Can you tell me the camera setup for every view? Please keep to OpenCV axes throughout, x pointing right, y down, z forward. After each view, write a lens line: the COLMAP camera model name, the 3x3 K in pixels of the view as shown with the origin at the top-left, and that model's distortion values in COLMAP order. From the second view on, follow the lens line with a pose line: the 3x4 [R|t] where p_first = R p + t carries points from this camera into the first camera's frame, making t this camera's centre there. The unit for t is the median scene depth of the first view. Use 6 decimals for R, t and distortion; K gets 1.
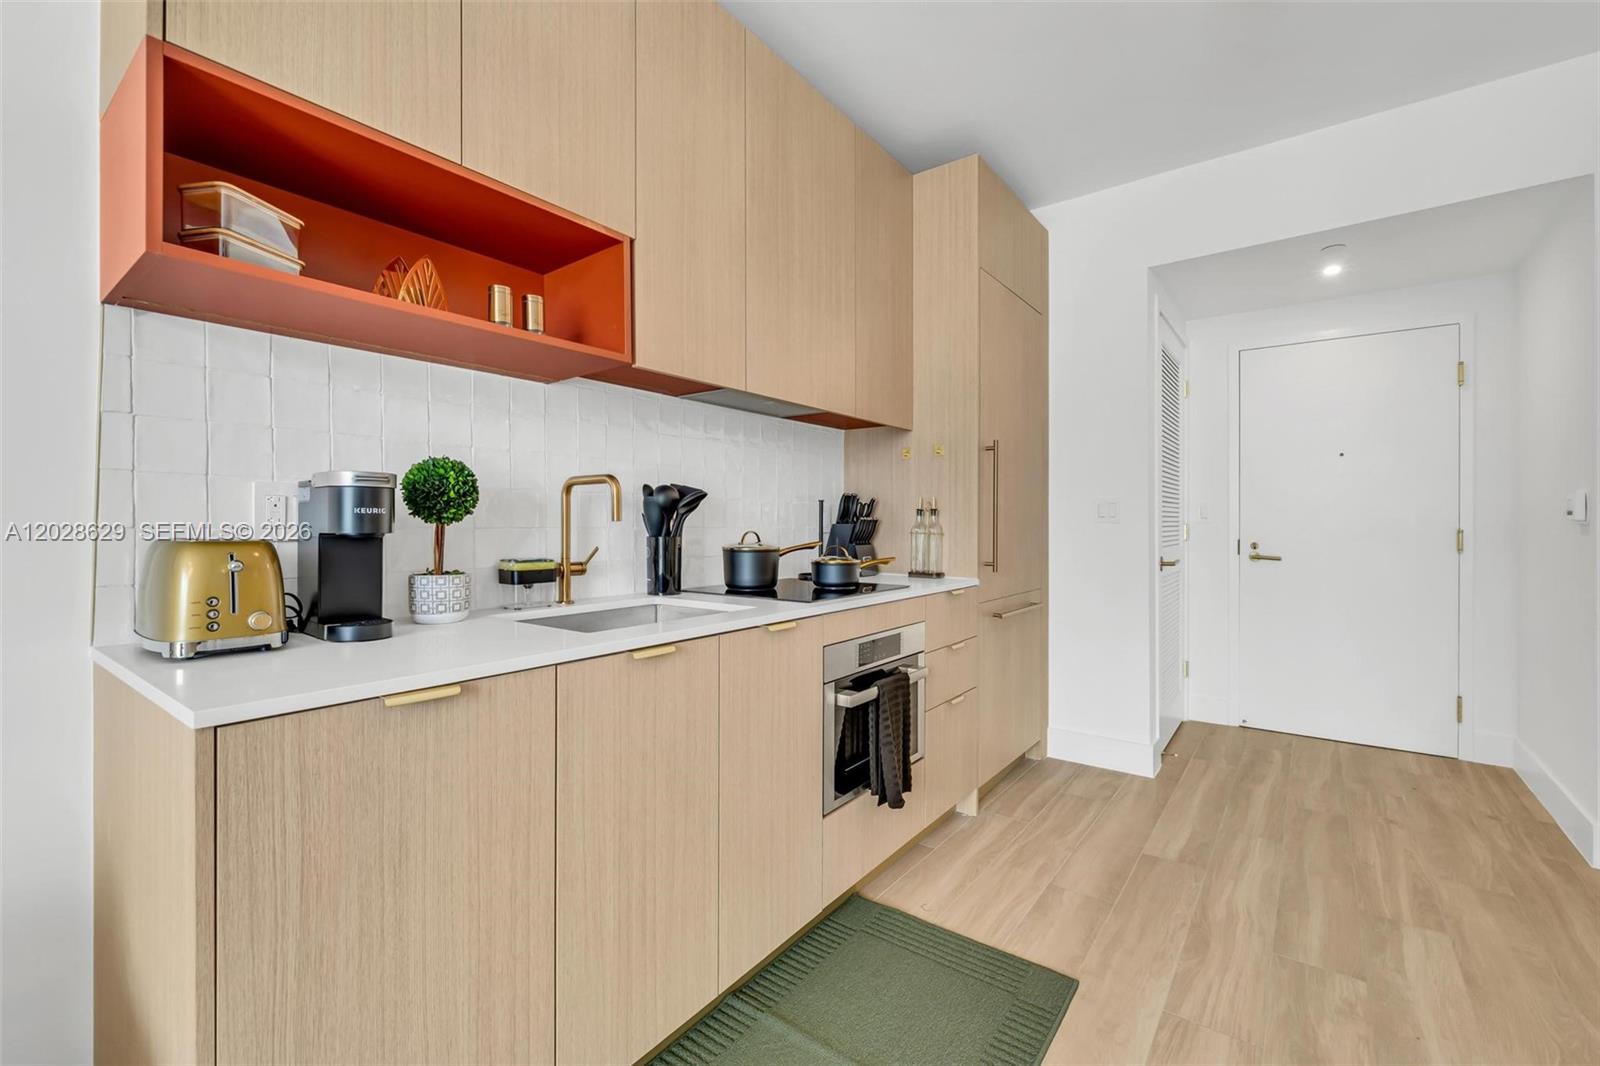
lens RADIAL K [[685.7, 0, 808.5], [0, 685.7, 520.3], [0, 0, 1]] dist [-0.002877, -0.000616]
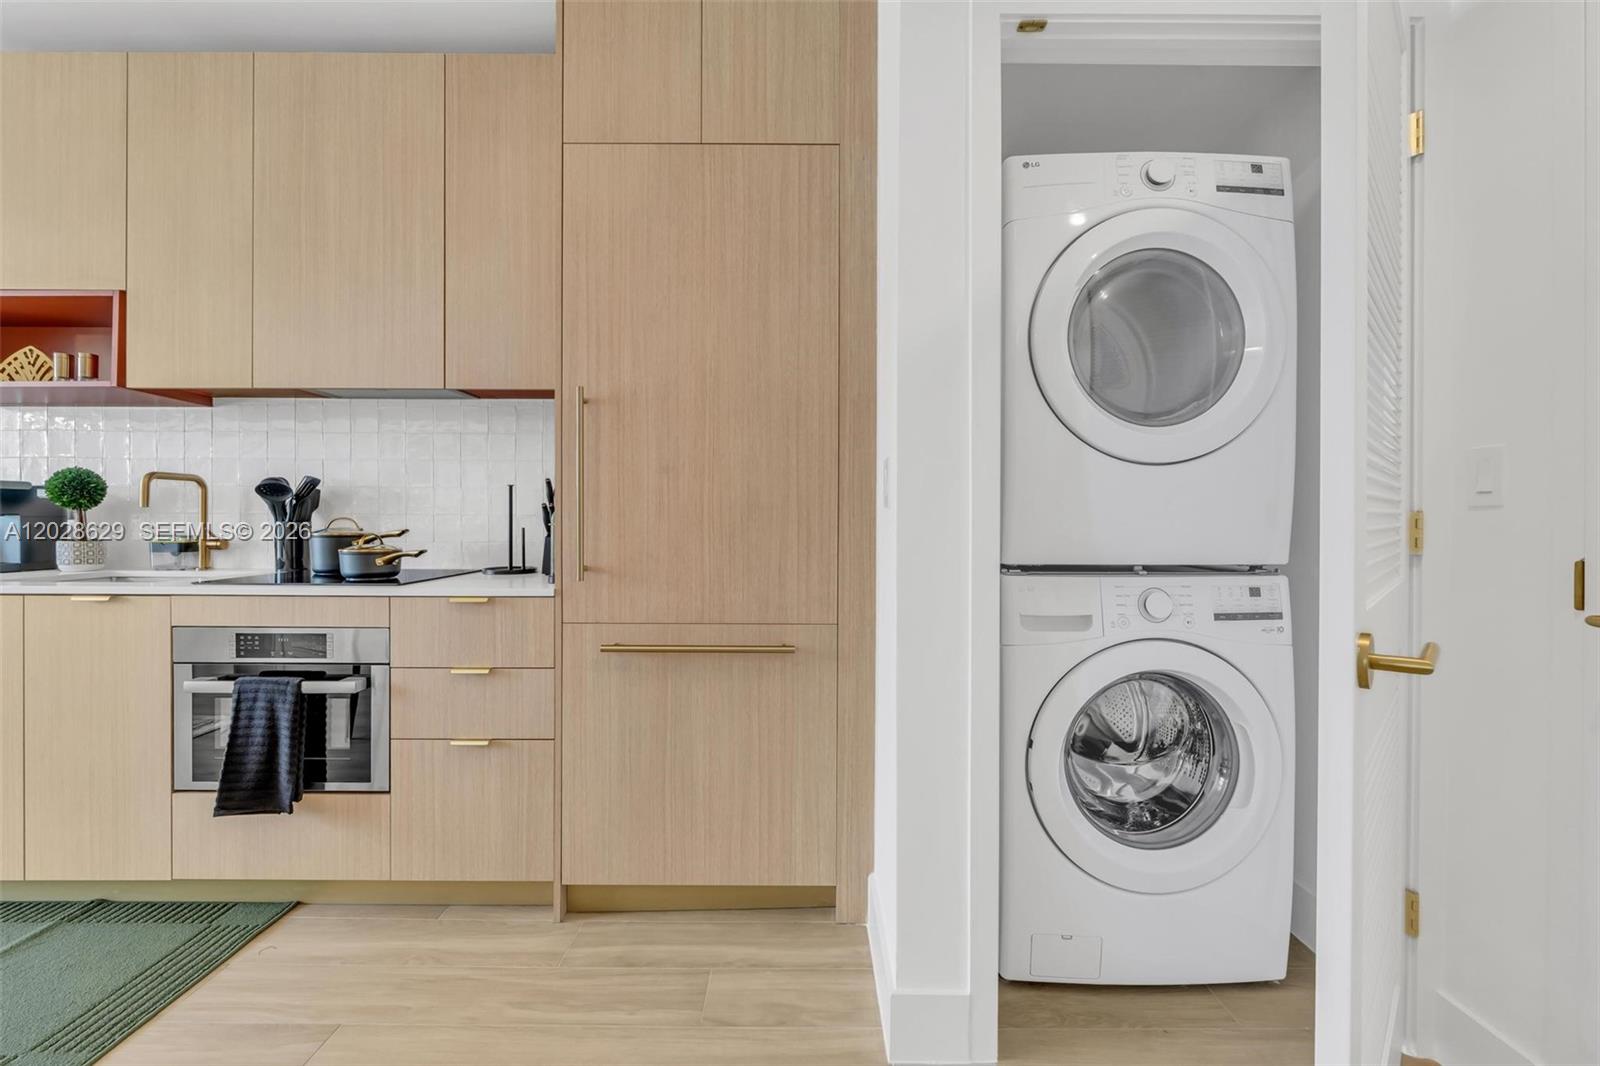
lens RADIAL K [[674.5, 0, 804.6], [0, 674.5, 524.0], [0, 0, 1]] dist [-0.003364, -0.000547]
pose [[0.596740, 0.006614, -0.802408, 1.177776], [-0.001905, 0.999975, 0.006826, 0.017579], [0.802433, -0.002544, 0.596737, 0.974871]]
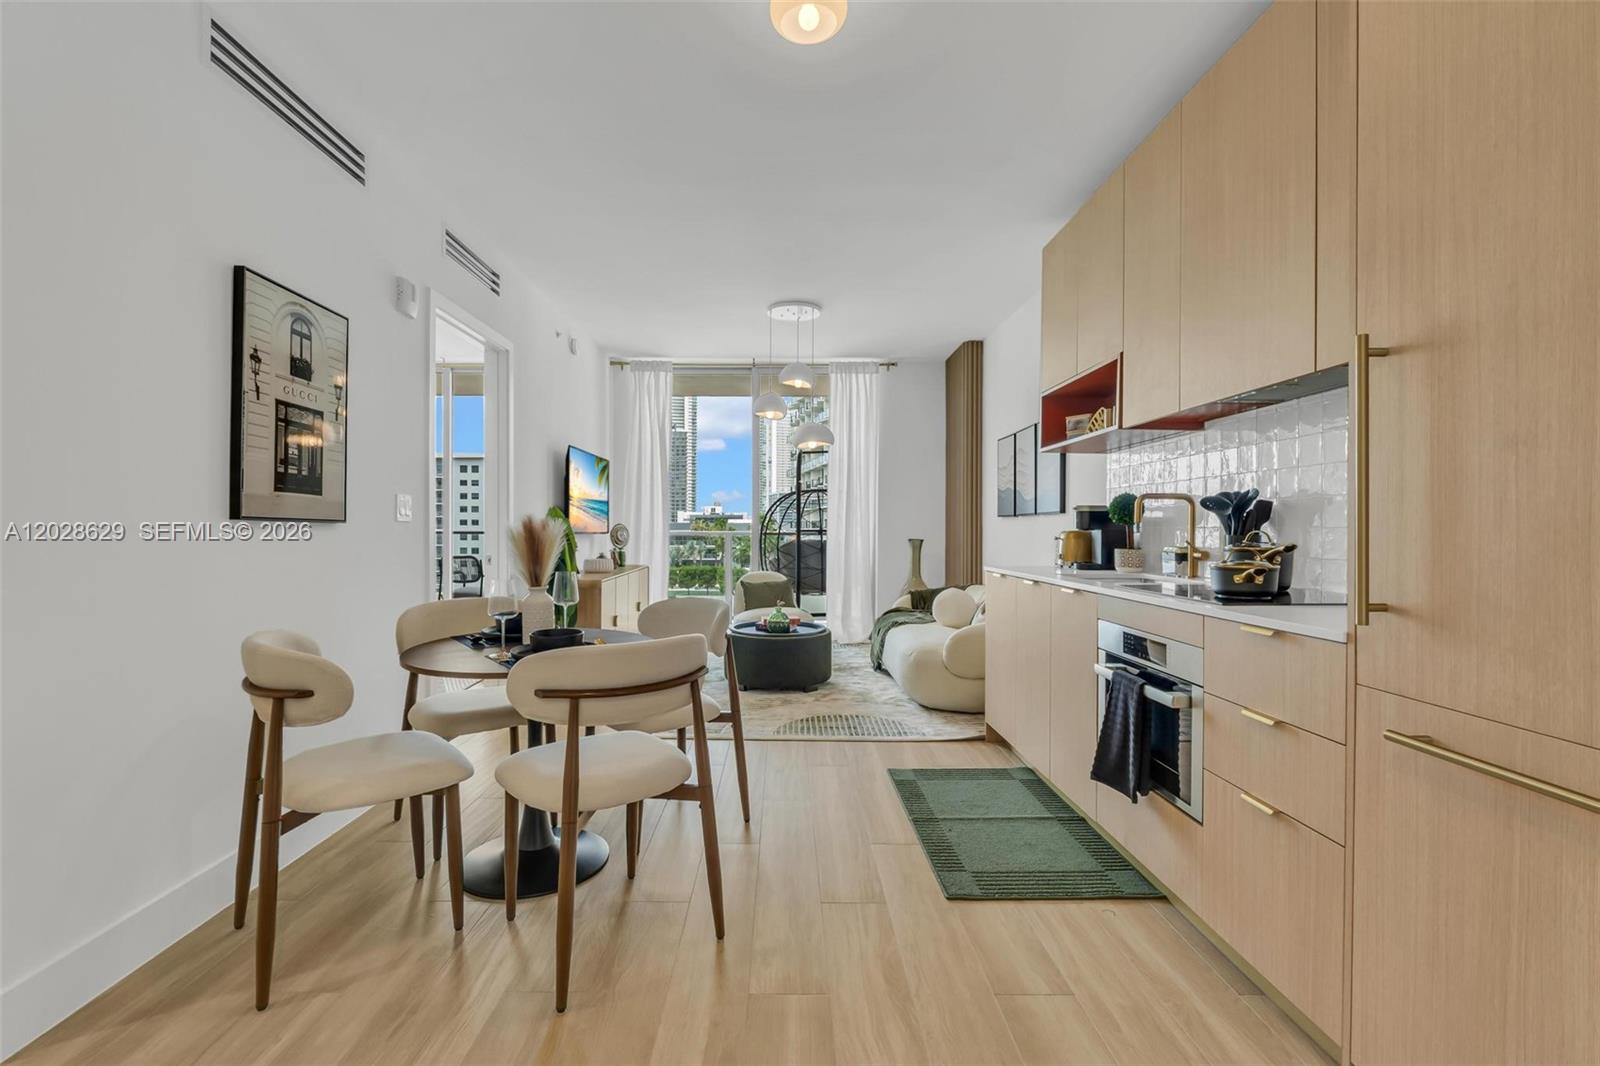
lens RADIAL K [[700.1, 0, 780.2], [0, 700.1, 534.6], [0, 0, 1]] dist [-0.001843, -0.000241]
pose [[-0.806876, 0.001820, -0.590719, 1.073610], [-0.001112, 0.999989, 0.004601, 0.017560], [0.590720, 0.004370, -0.806865, 1.433635]]
